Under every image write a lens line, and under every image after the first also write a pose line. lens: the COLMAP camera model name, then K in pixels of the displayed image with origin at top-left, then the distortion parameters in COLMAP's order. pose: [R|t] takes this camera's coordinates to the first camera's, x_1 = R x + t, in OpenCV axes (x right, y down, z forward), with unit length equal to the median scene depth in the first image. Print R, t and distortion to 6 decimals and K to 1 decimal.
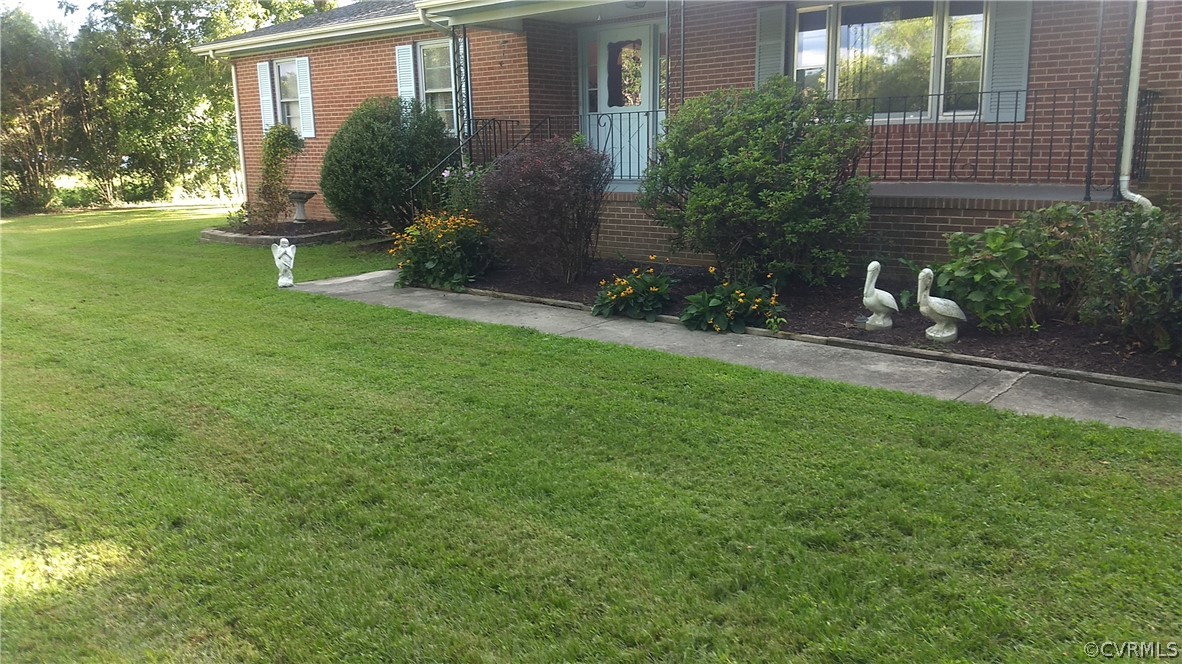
lens RADIAL K [[918.6, 0, 587.4], [0, 918.6, 328.7], [0, 0, 1]] dist [0.267795, -0.478343]
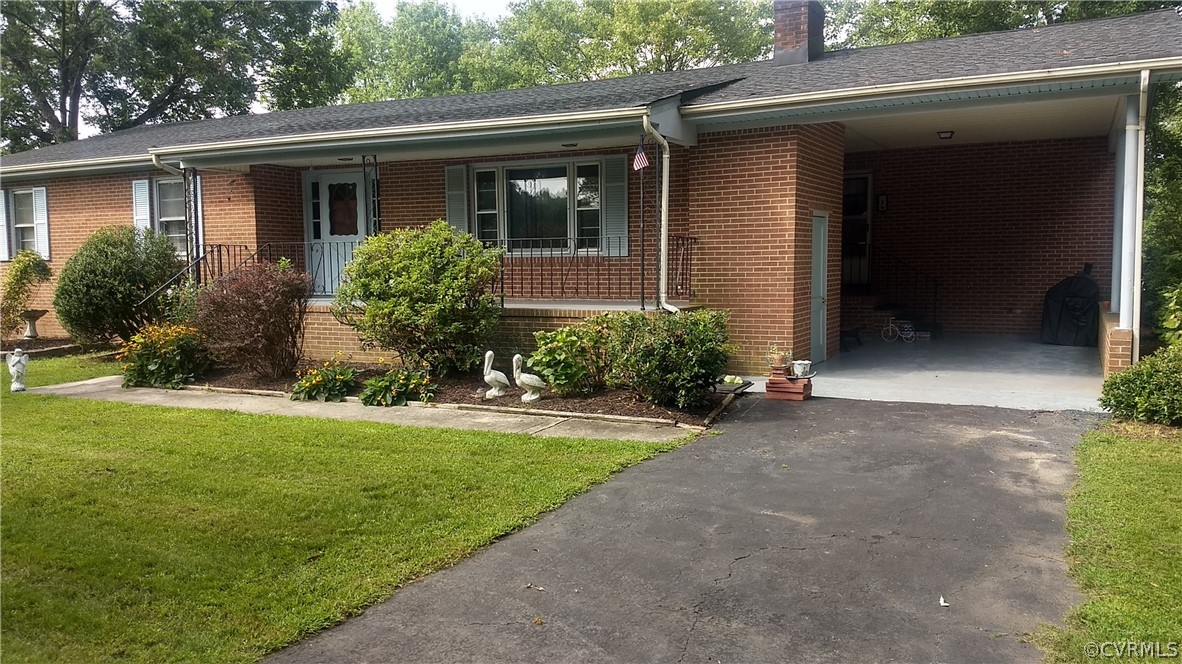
lens RADIAL K [[854.4, 0, 594.0], [0, 854.4, 326.9], [0, 0, 1]] dist [0.079106, -0.132275]
pose [[0.959282, -0.016007, 0.281995, 0.065701], [0.050060, 0.992222, -0.113971, 0.037829], [-0.277978, 0.123447, 0.952622, -0.236401]]
